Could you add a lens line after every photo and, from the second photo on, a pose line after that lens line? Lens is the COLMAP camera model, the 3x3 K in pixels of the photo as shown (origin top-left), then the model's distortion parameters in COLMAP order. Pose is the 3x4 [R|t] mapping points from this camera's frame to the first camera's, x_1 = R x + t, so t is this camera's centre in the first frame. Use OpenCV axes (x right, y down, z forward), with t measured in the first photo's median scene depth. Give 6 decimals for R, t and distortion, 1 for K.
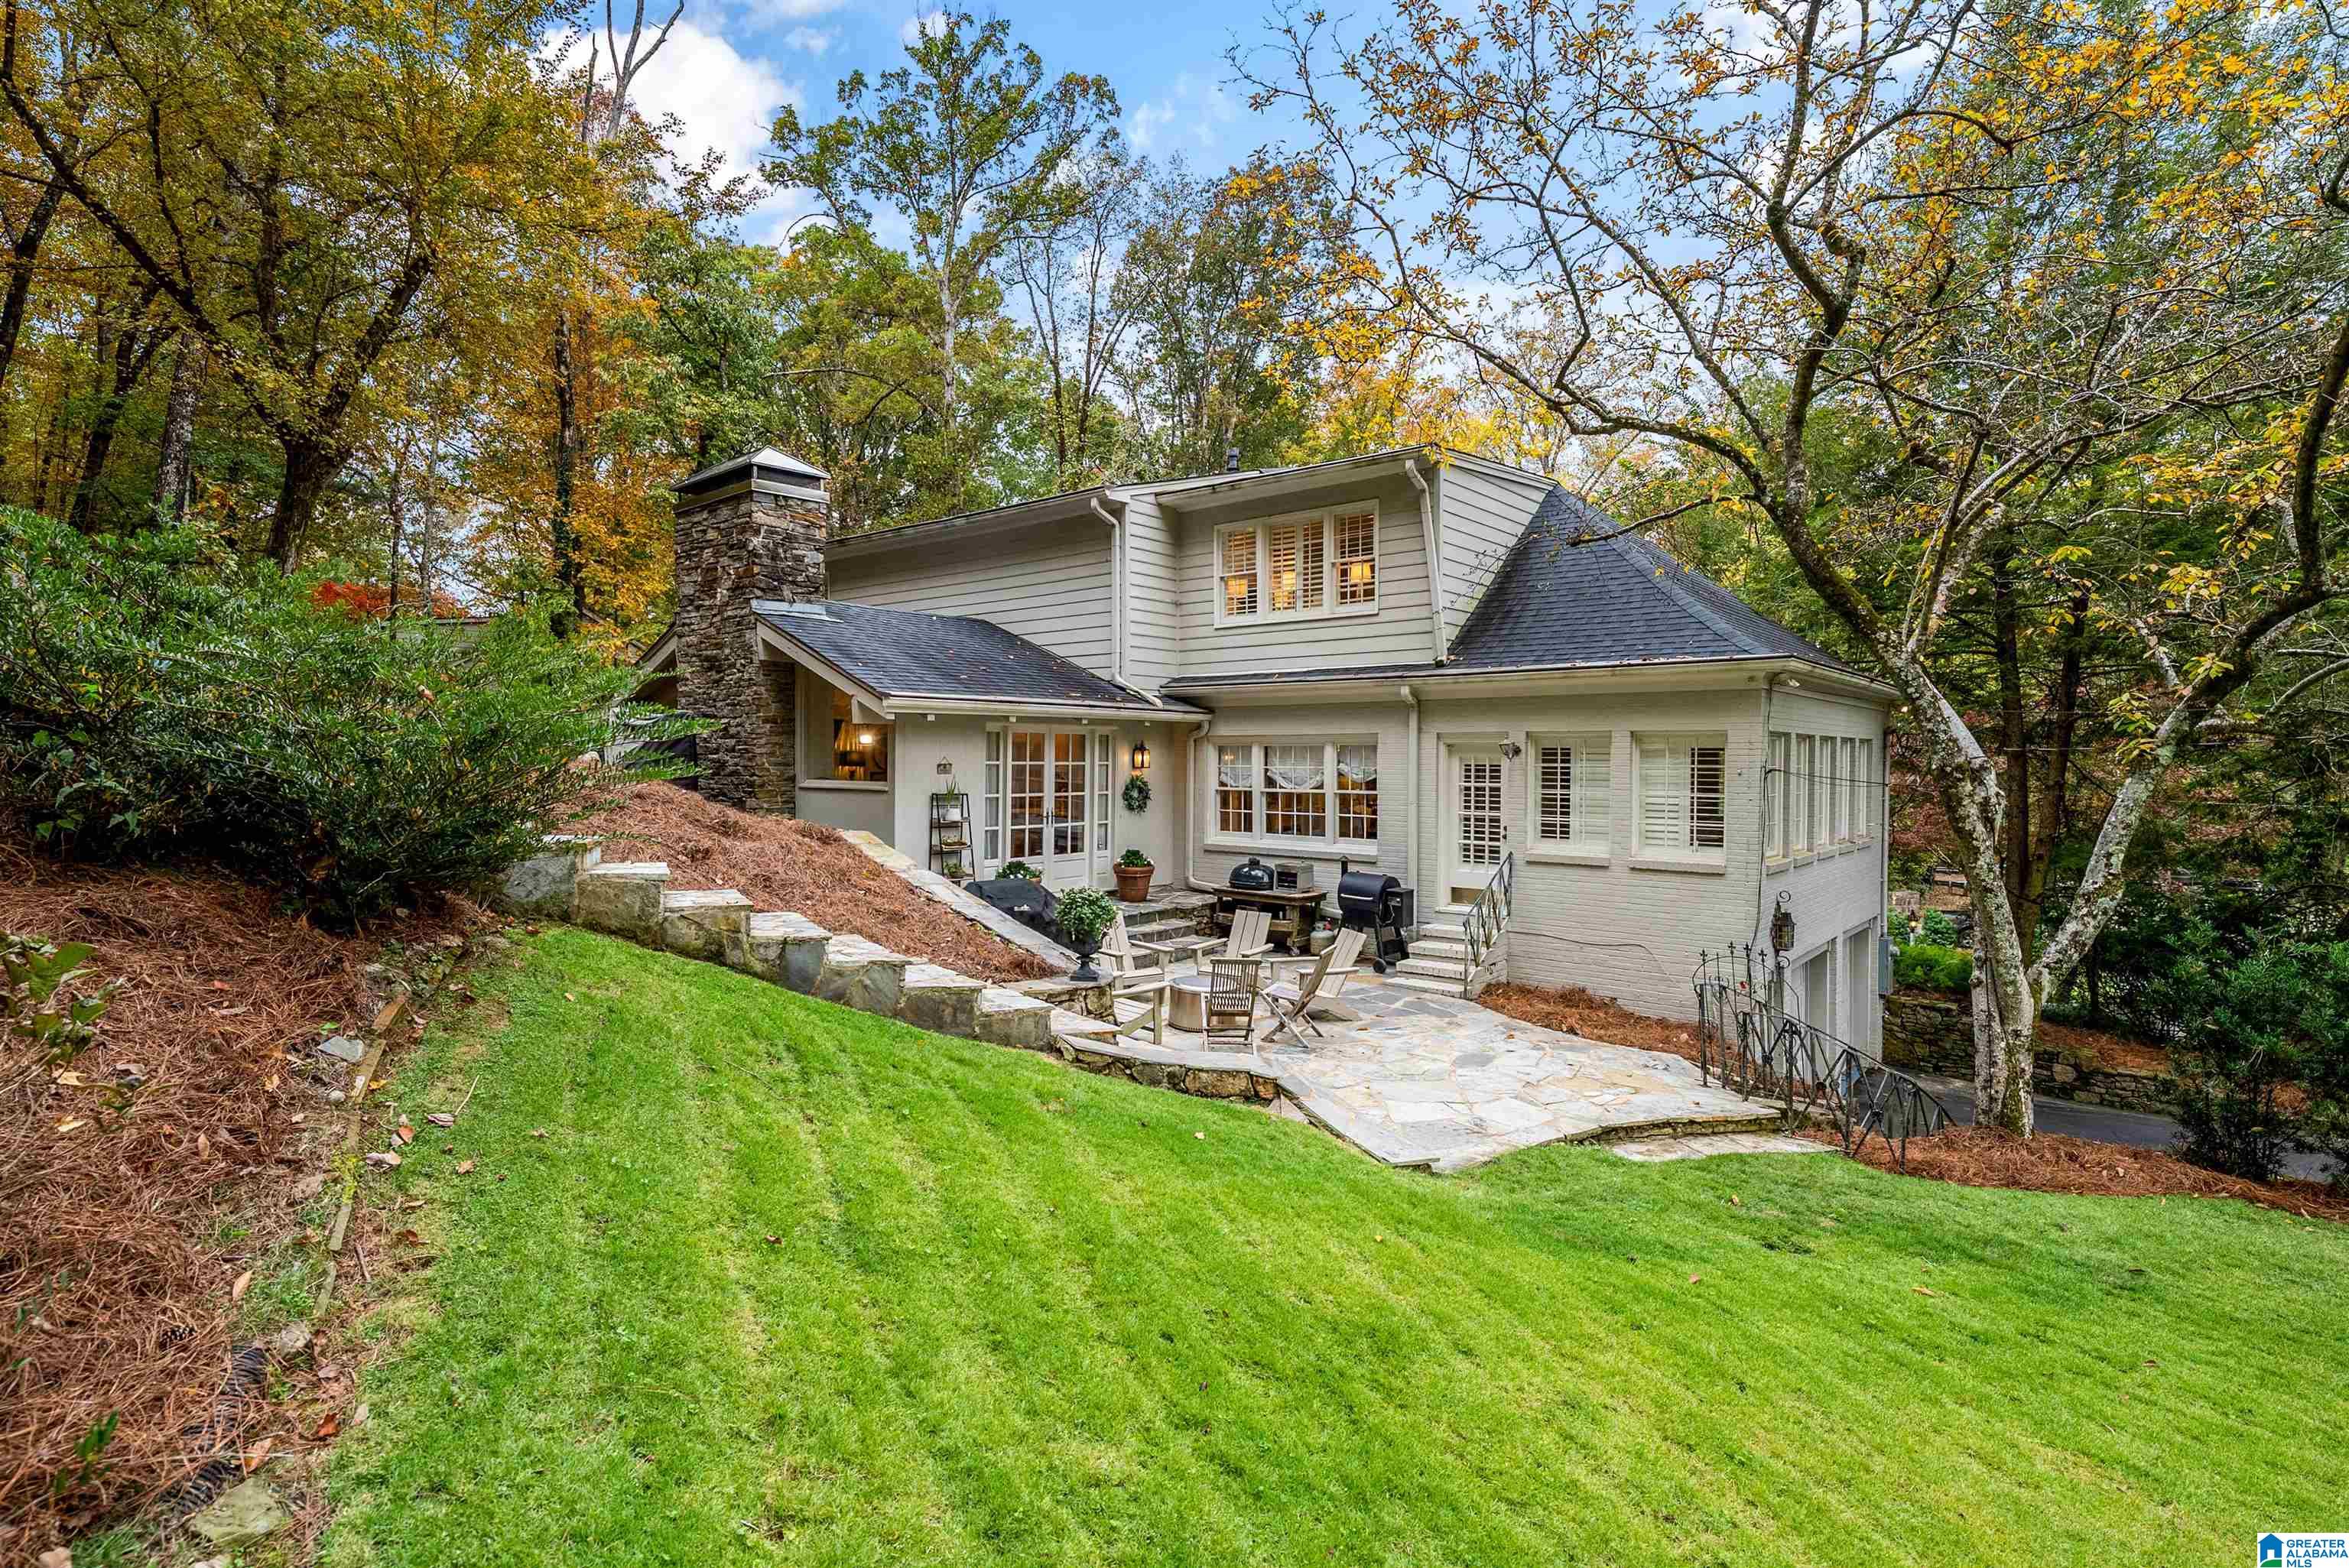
lens RADIAL K [[1095.6, 0, 1267.6], [0, 1095.6, 679.8], [0, 0, 1]] dist [-0.000151, -0.000128]
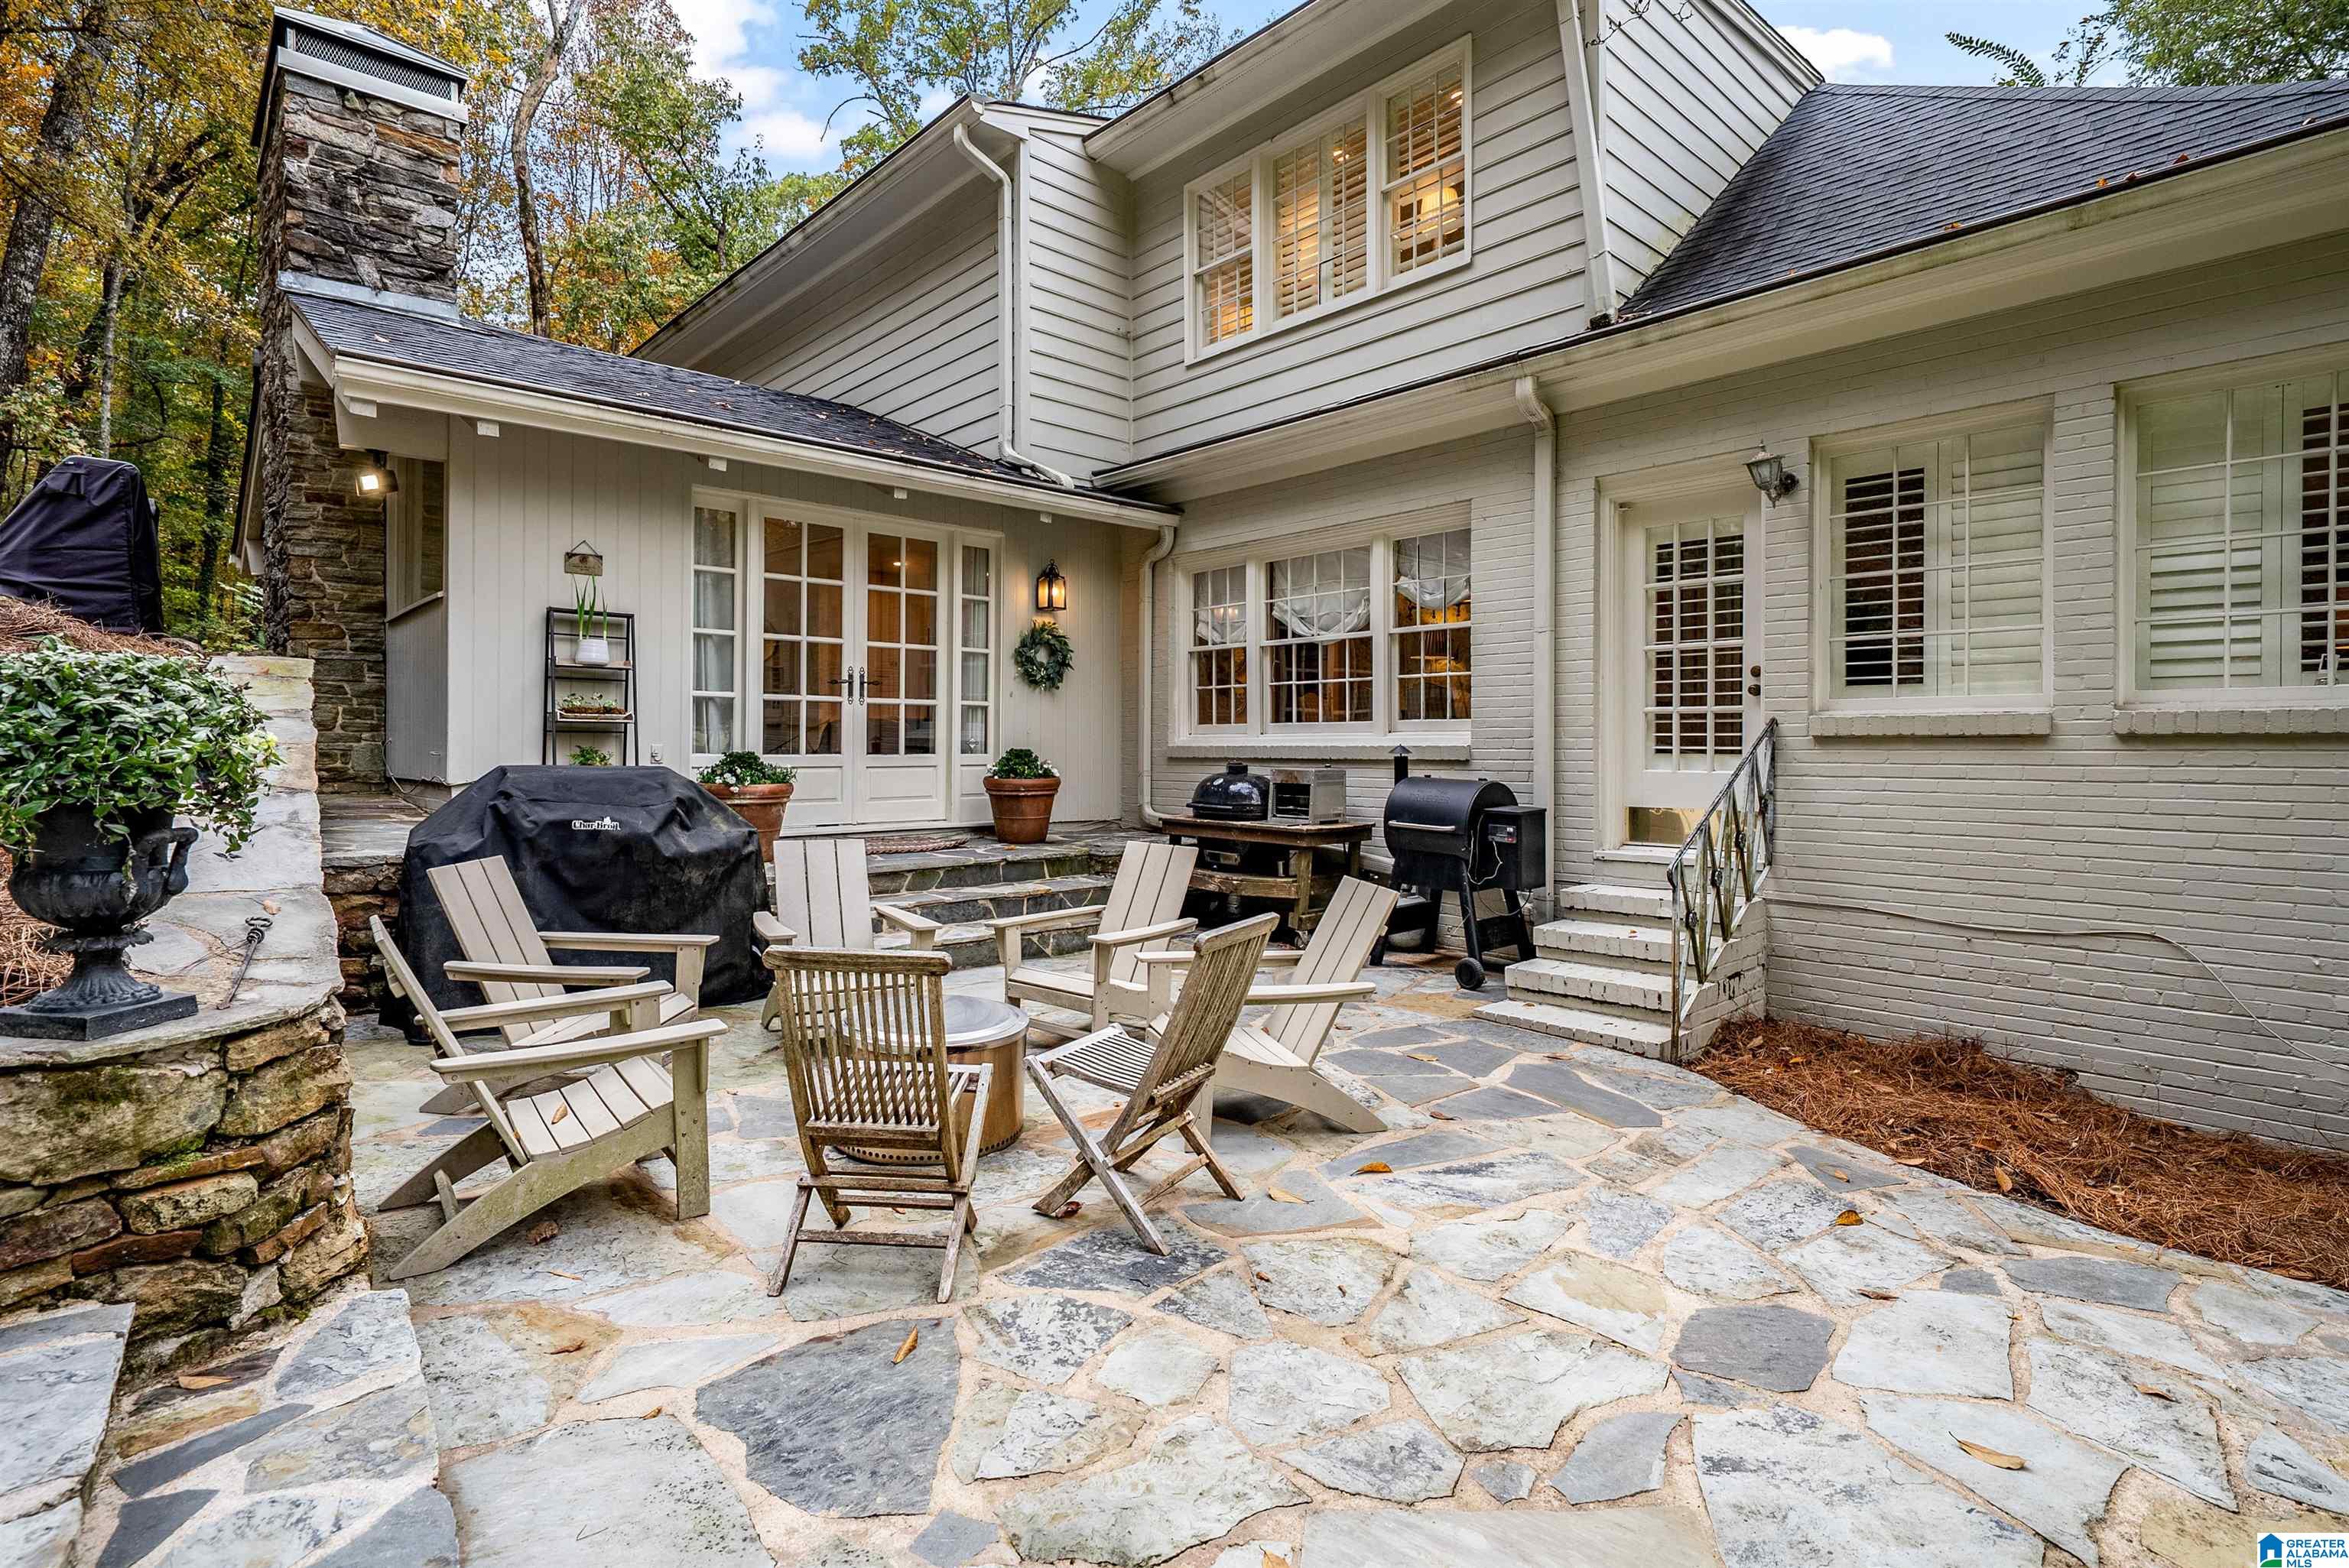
lens RADIAL K [[1140.2, 0, 1258.7], [0, 1140.2, 693.6], [0, 0, 1]] dist [0.000650, 0.000448]
pose [[0.991889, -0.009984, -0.126716, 0.068785], [0.013627, 0.999517, 0.027916, 0.117222], [0.126376, -0.029417, 0.991546, 0.469406]]
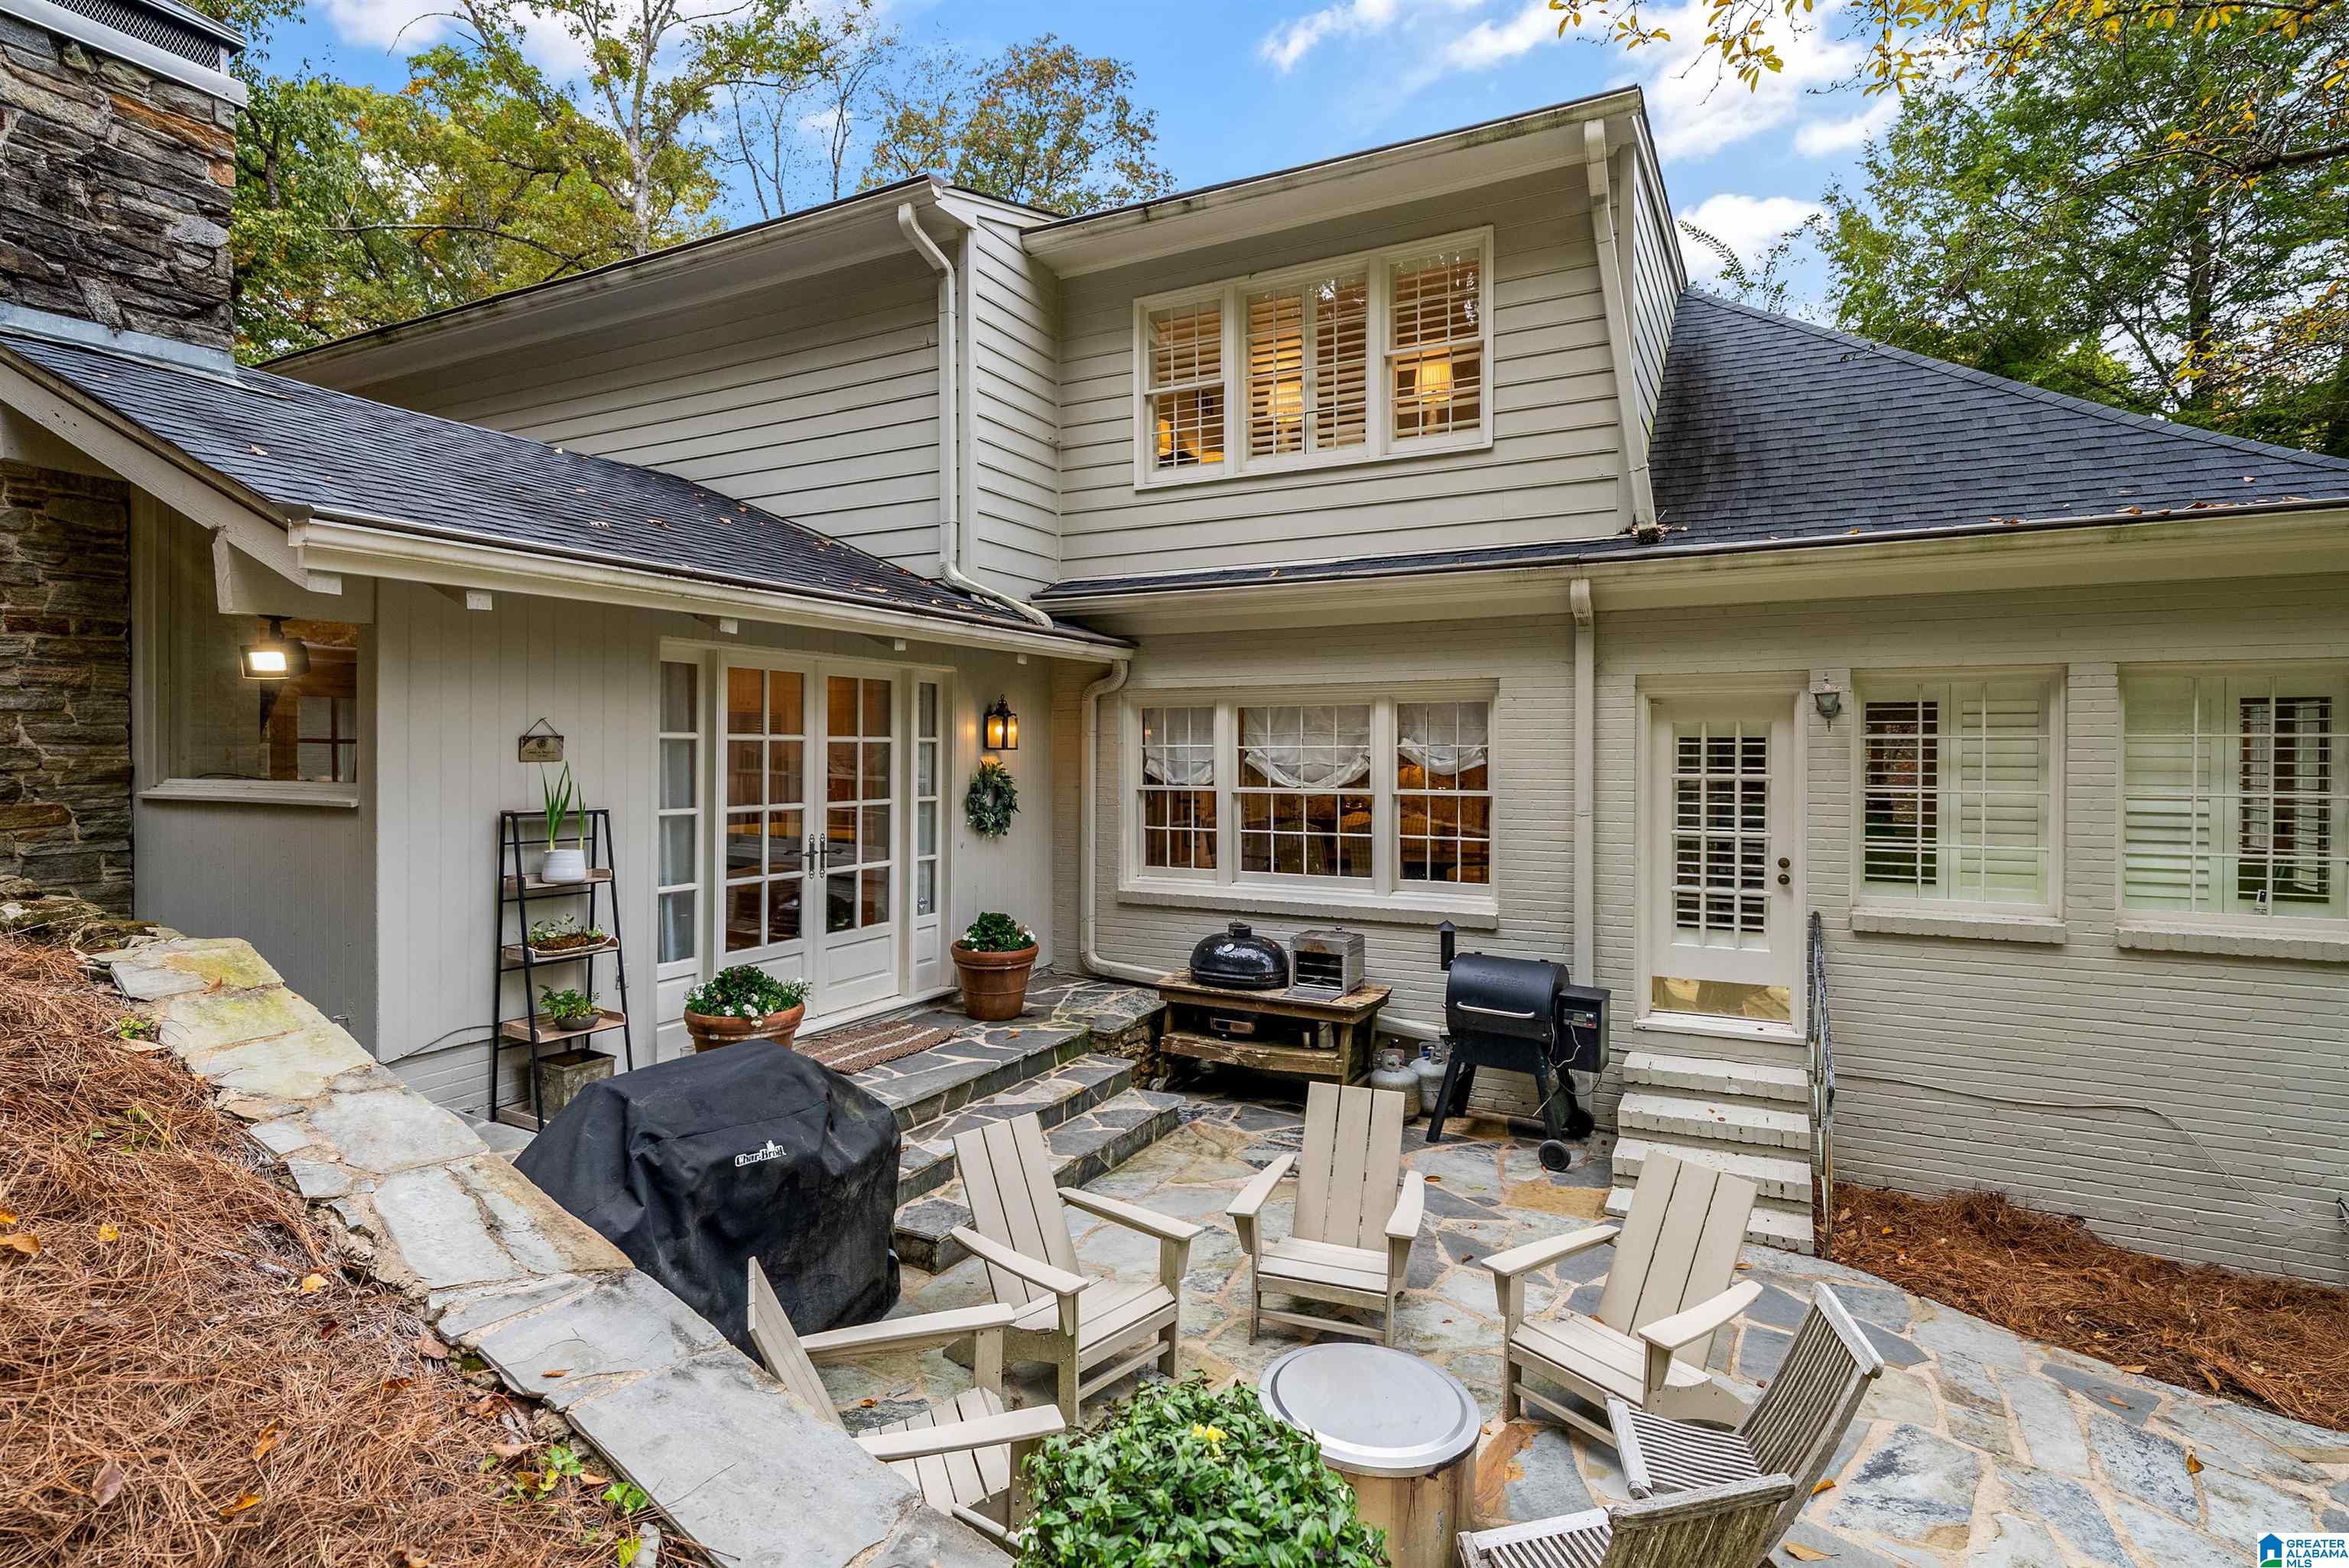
lens RADIAL K [[1114.4, 0, 1259.7], [0, 1114.4, 711.6], [0, 0, 1]] dist [0.002825, -0.000986]
pose [[0.977398, 0.003824, 0.211375, -0.115824], [-0.011766, 0.999271, 0.036325, 0.045608], [-0.211081, -0.037991, 0.976730, 0.502733]]
